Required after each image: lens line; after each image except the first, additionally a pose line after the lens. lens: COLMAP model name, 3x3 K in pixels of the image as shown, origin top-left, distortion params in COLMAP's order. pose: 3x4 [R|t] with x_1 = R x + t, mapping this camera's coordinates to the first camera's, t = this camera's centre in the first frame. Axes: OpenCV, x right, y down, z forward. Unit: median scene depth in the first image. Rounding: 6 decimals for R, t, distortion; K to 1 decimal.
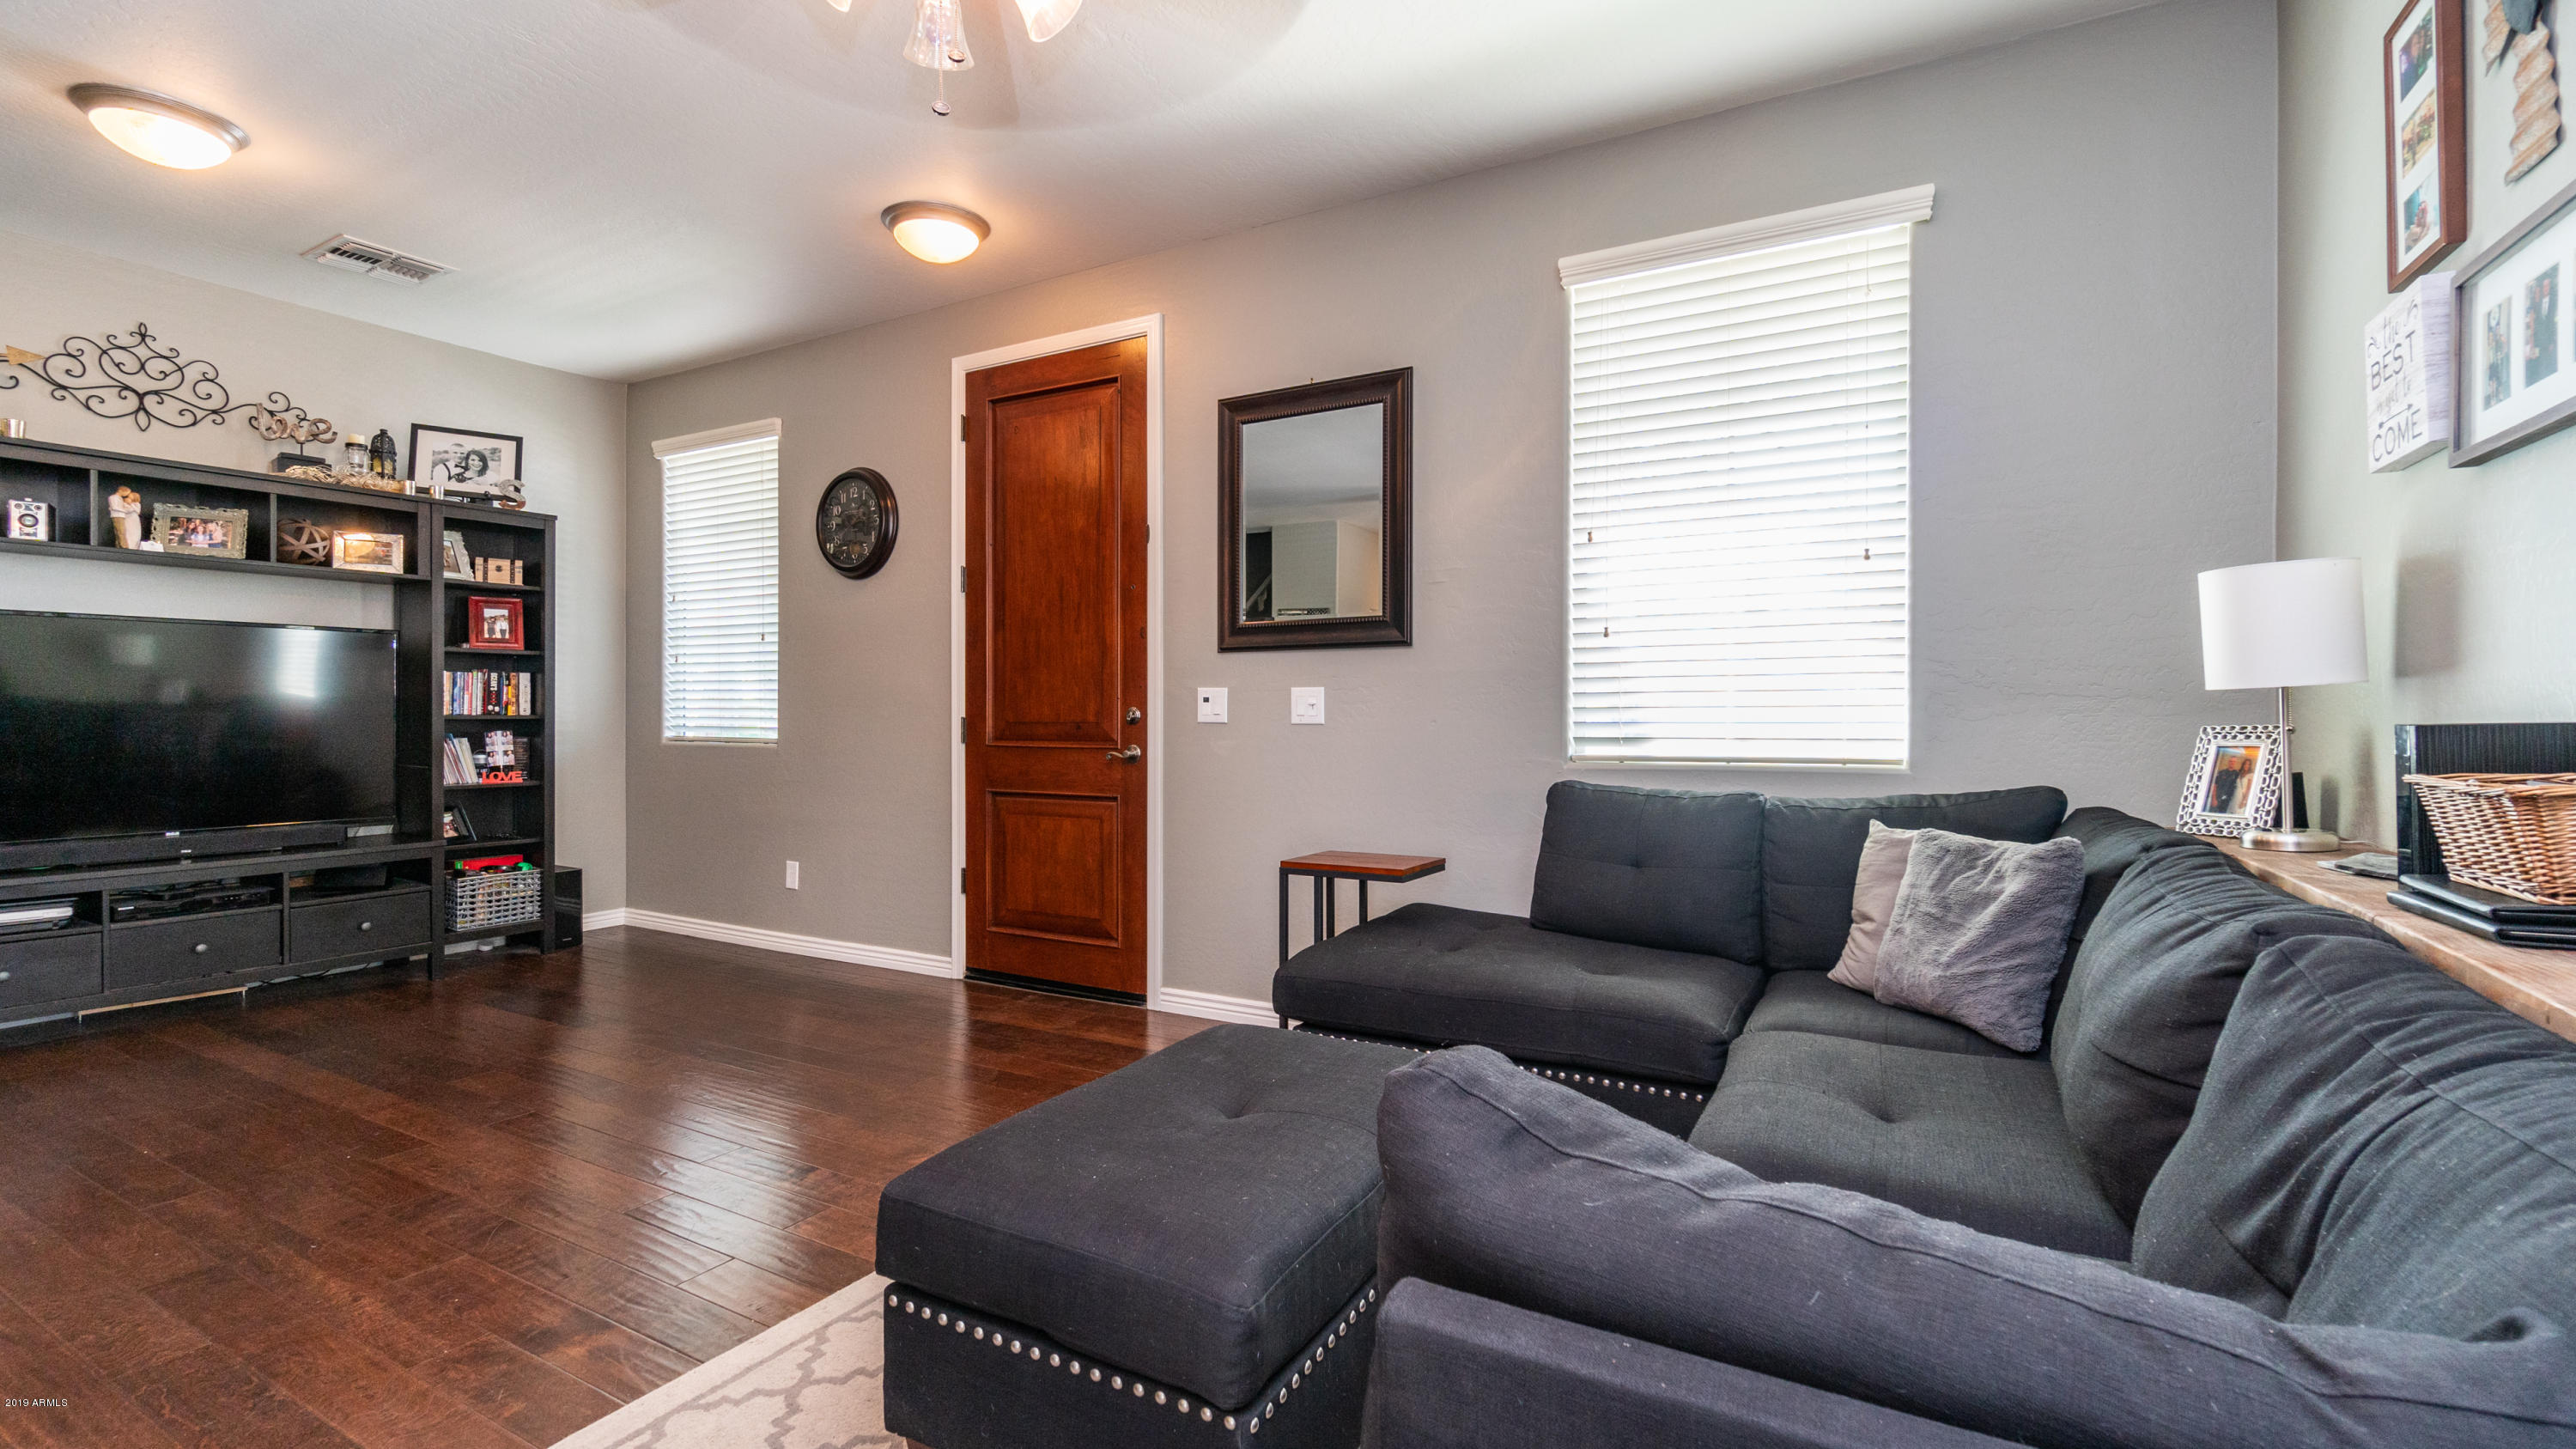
lens RADIAL K [[1115.2, 0, 1297.4], [0, 1115.2, 728.1], [0, 0, 1]] dist [-0.002438, -0.000062]
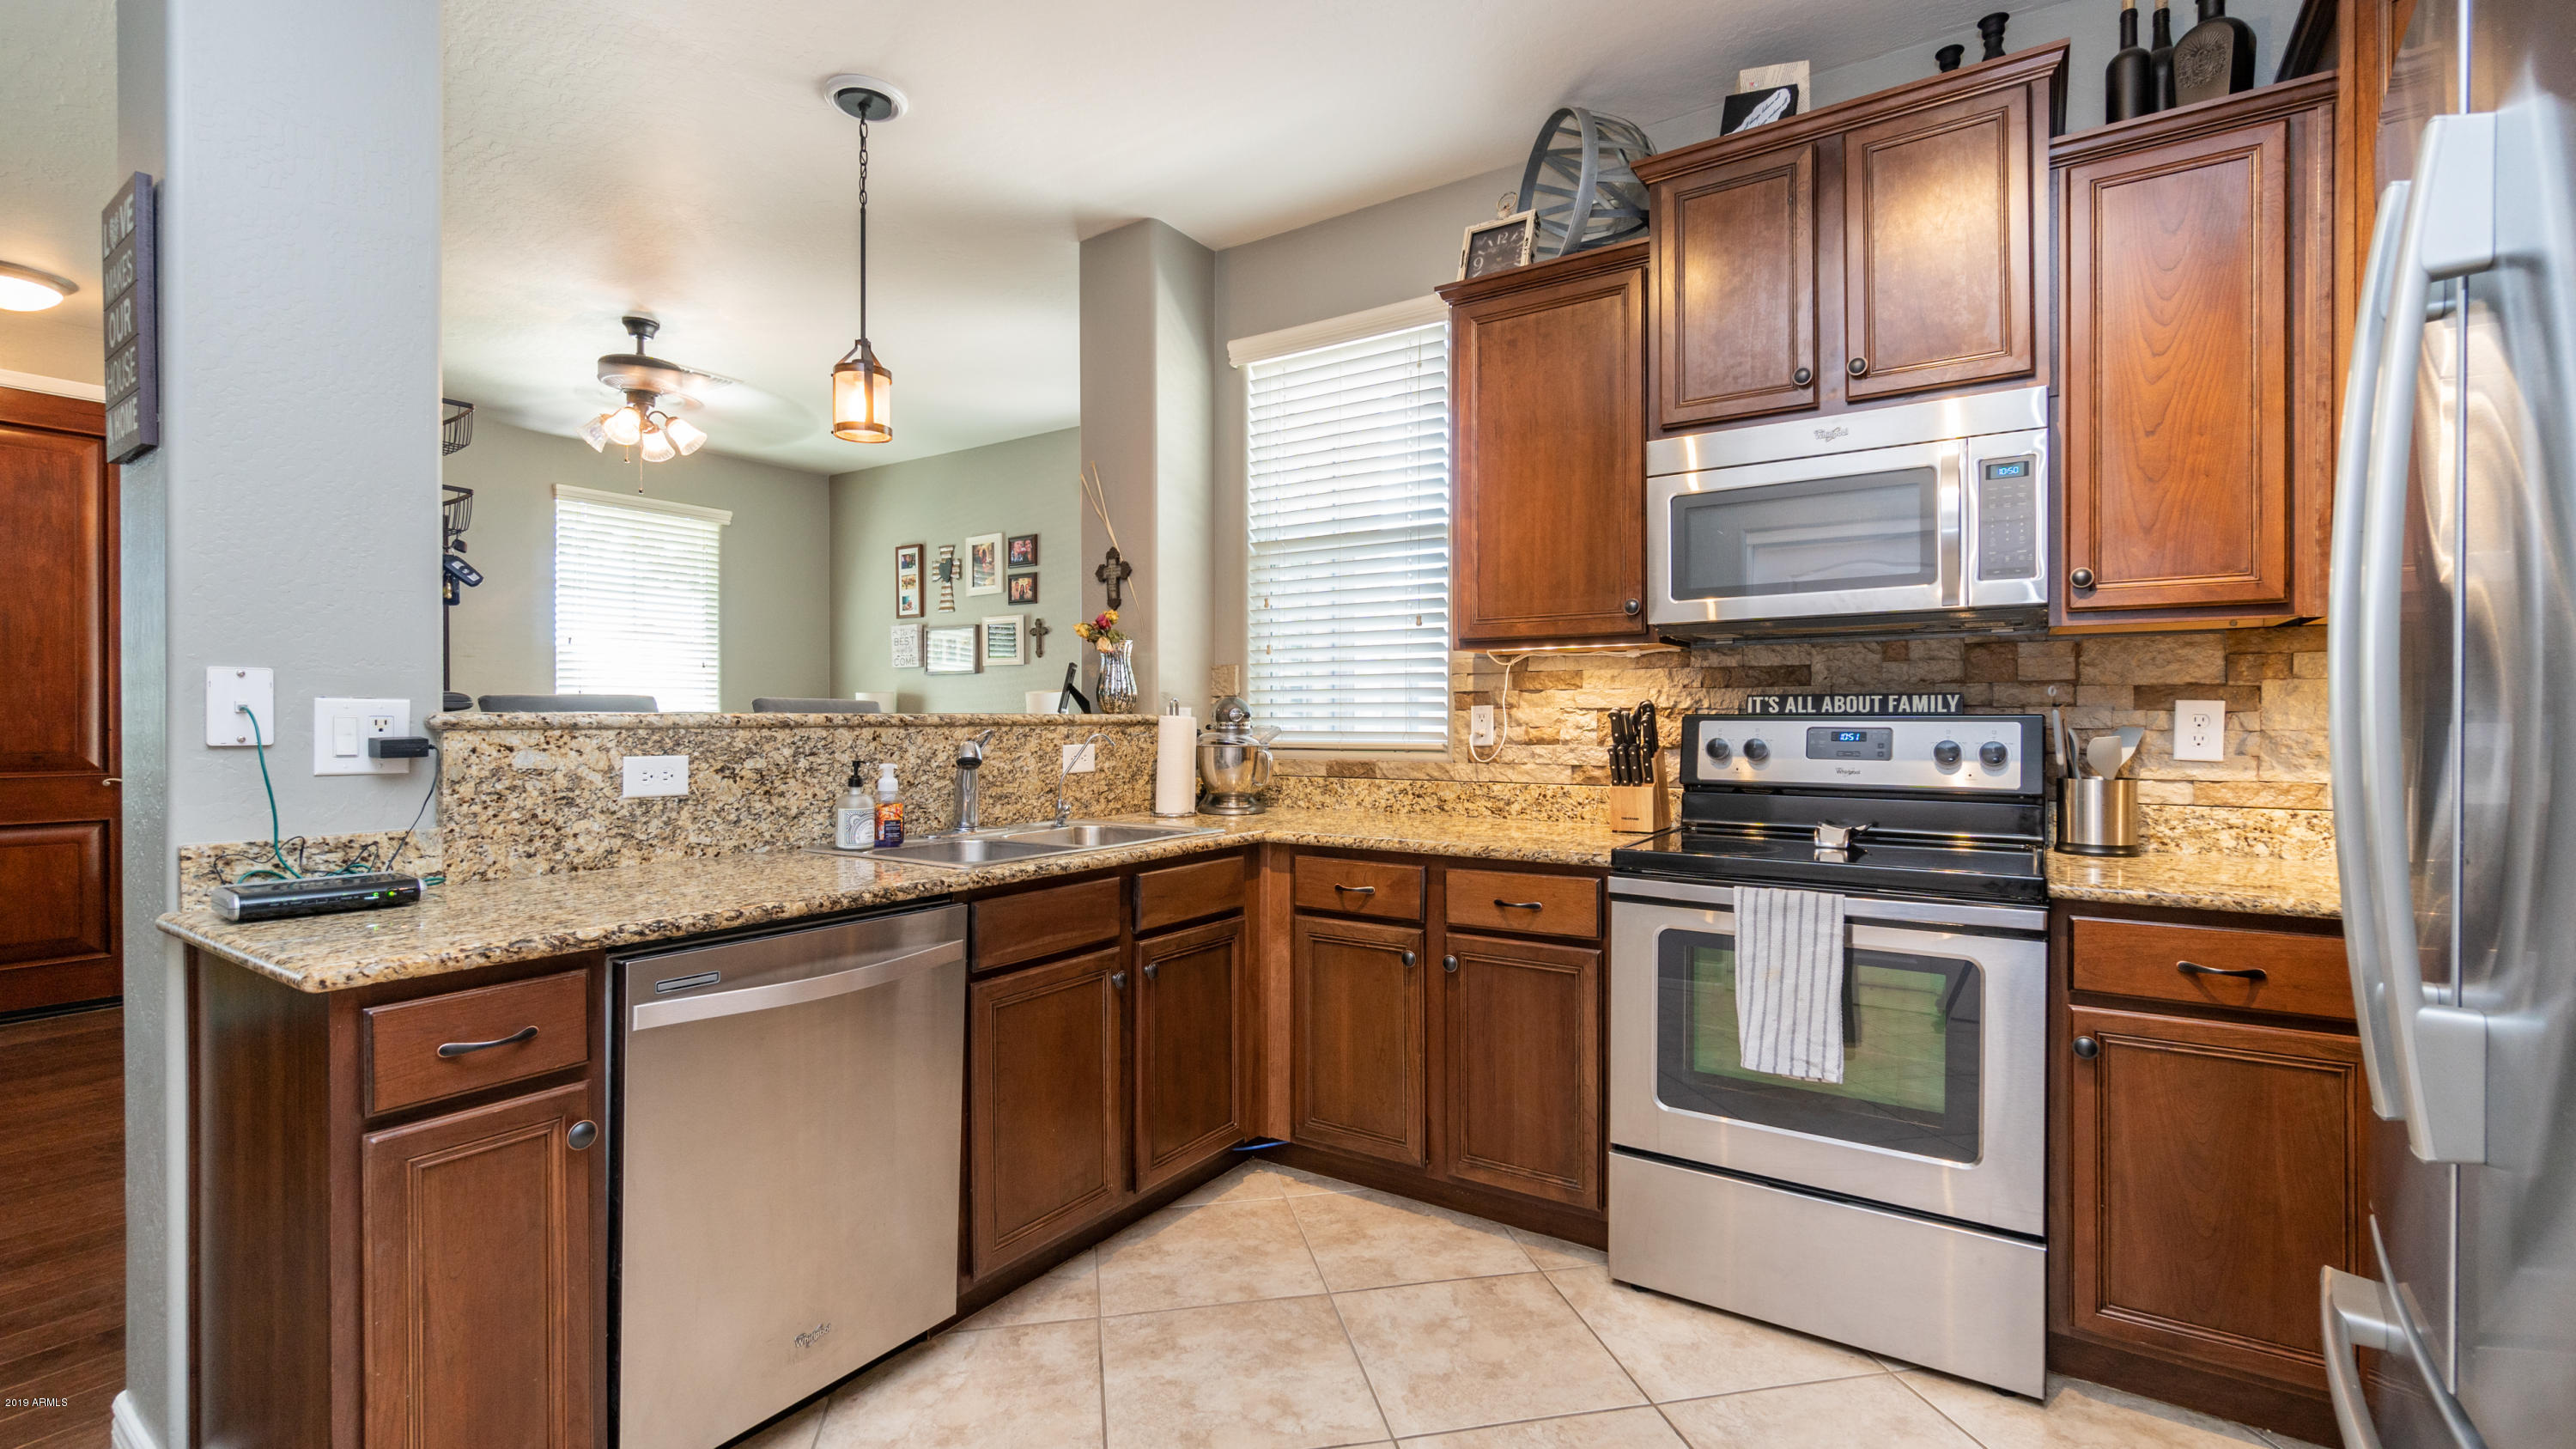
lens RADIAL K [[1115.2, 0, 1286.0], [0, 1115.2, 720.5], [0, 0, 1]] dist [-0.002438, -0.000062]
pose [[0.081310, -0.004928, 0.996677, -1.231381], [0.010016, 0.999941, 0.004127, -0.030591], [-0.996639, 0.009647, 0.081355, -0.265216]]
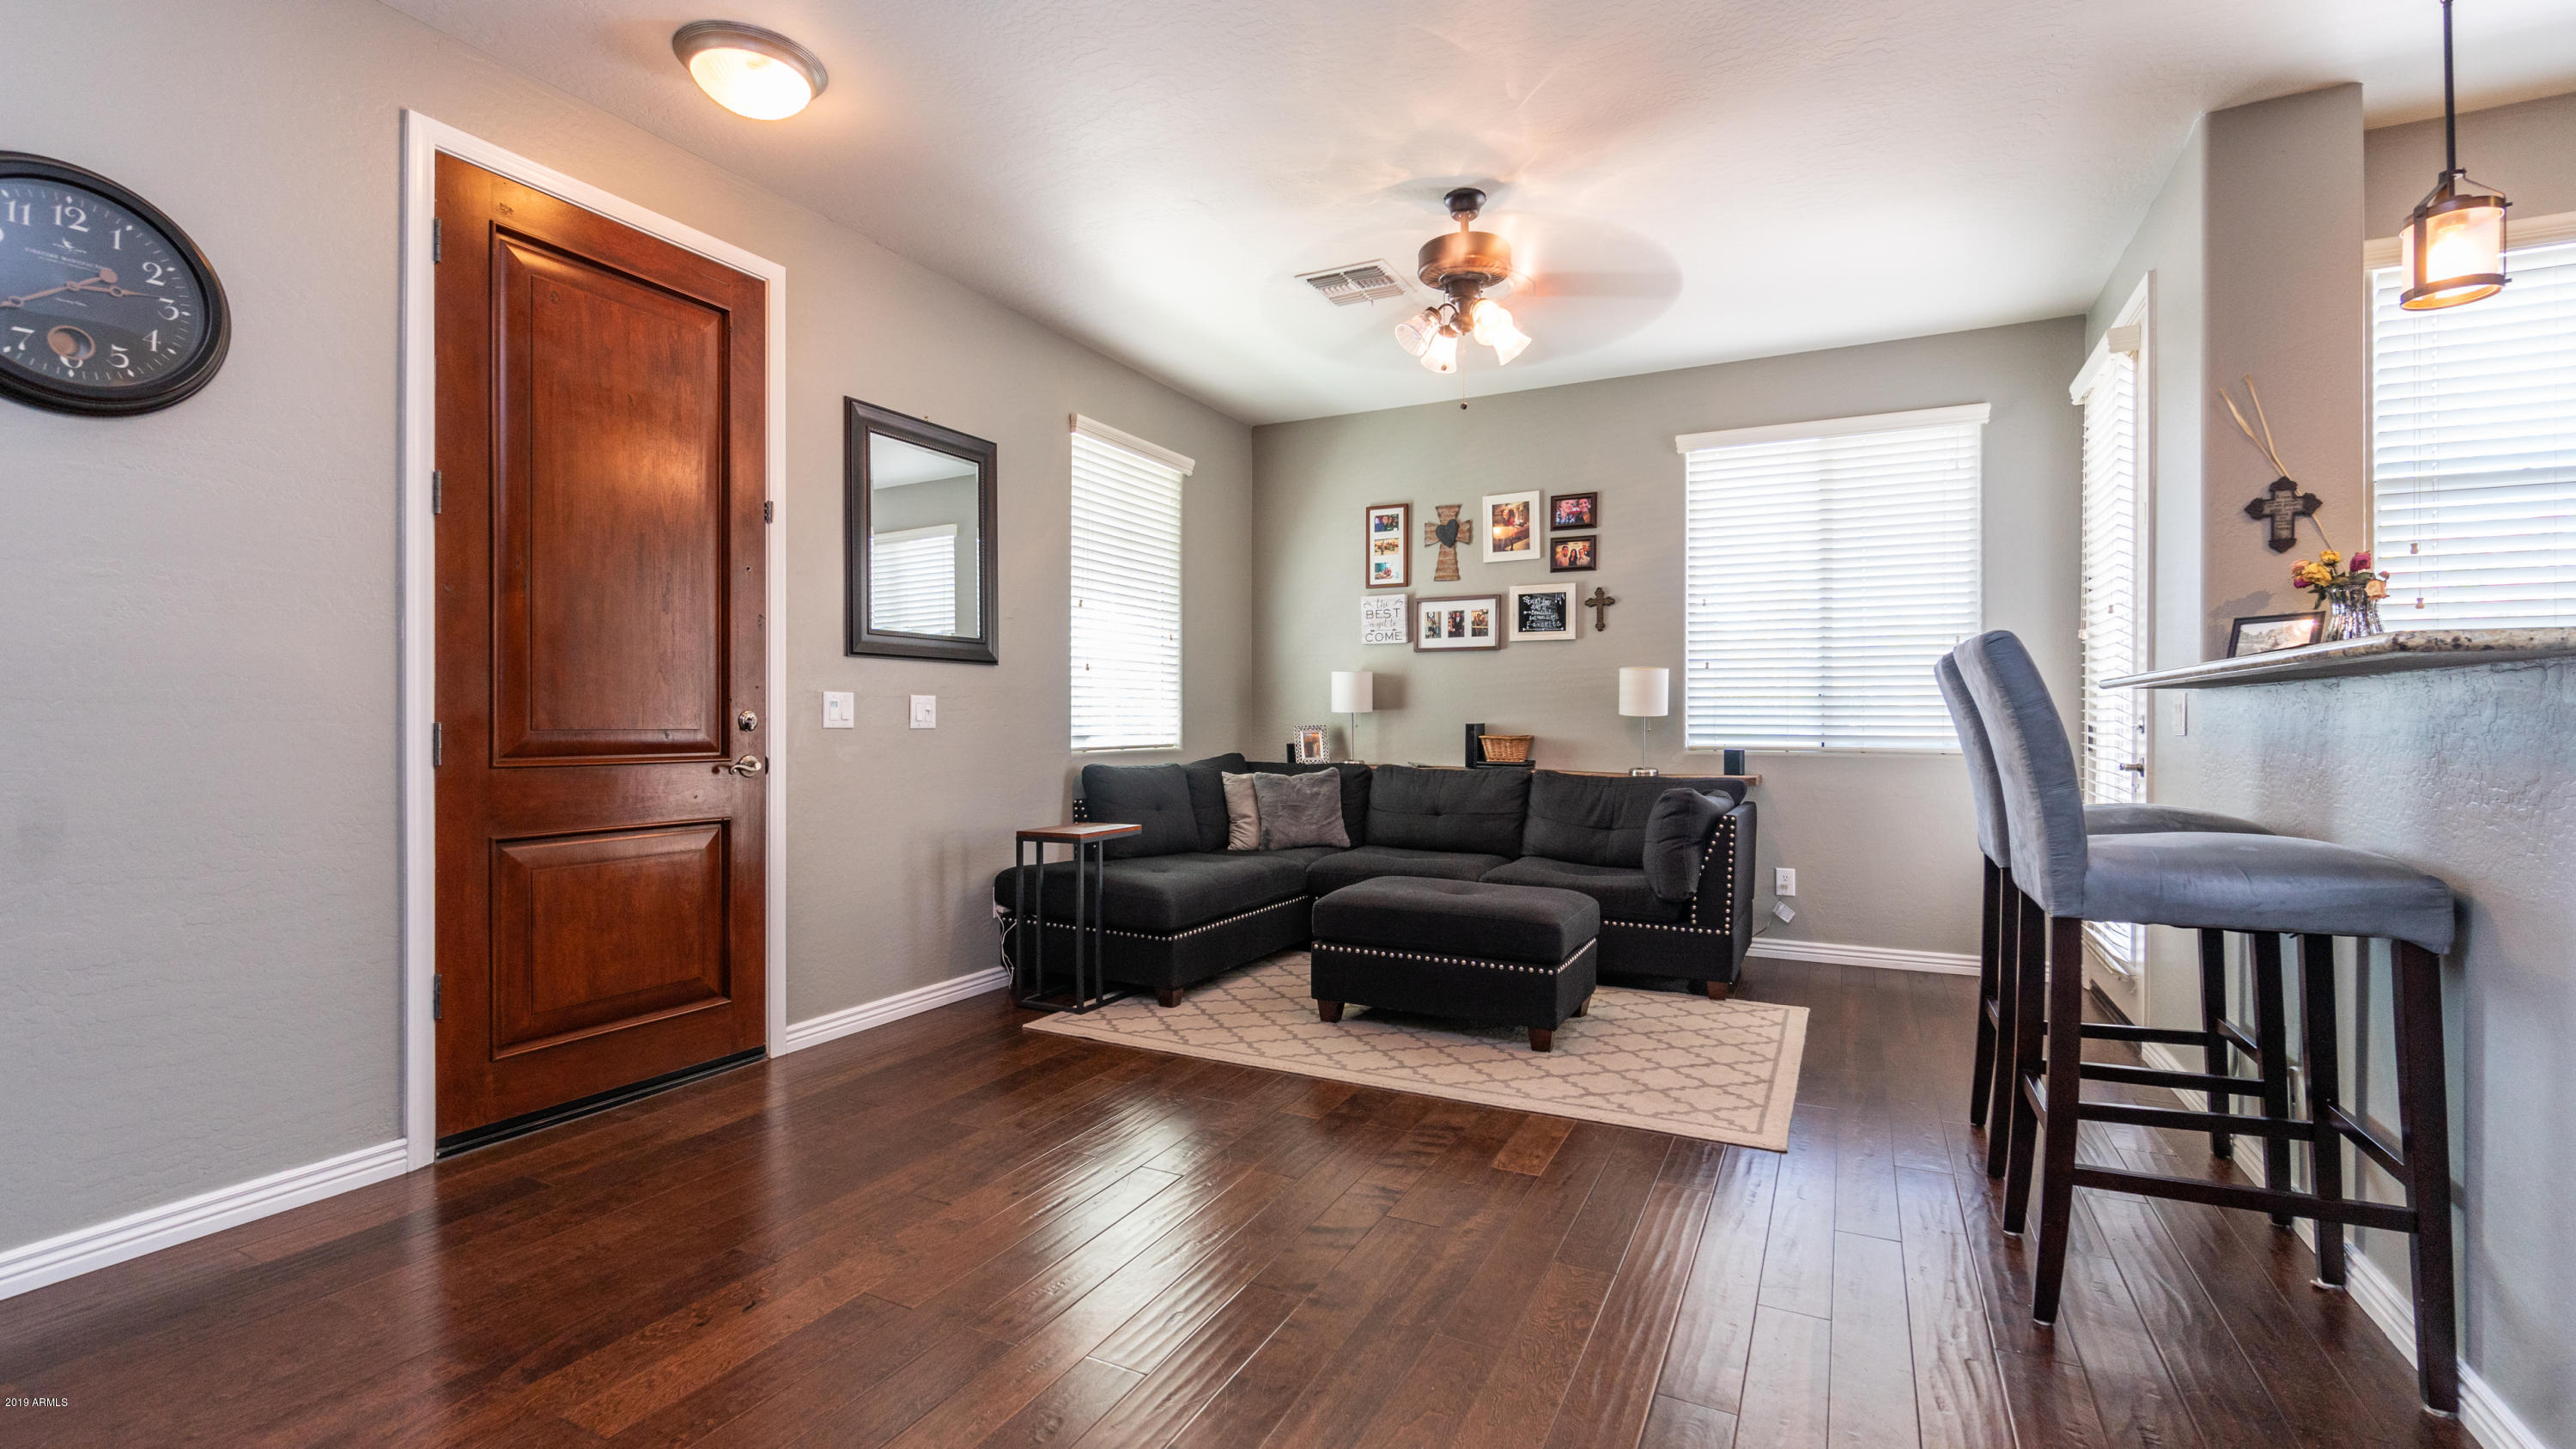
lens RADIAL K [[1115.2, 0, 1296.3], [0, 1115.2, 720.0], [0, 0, 1]] dist [-0.002438, -0.000062]
pose [[-0.046022, 0.000117, 0.998940, -1.067955], [0.008417, 0.999965, 0.000271, -0.008809], [-0.998905, 0.008420, -0.046021, 0.659114]]
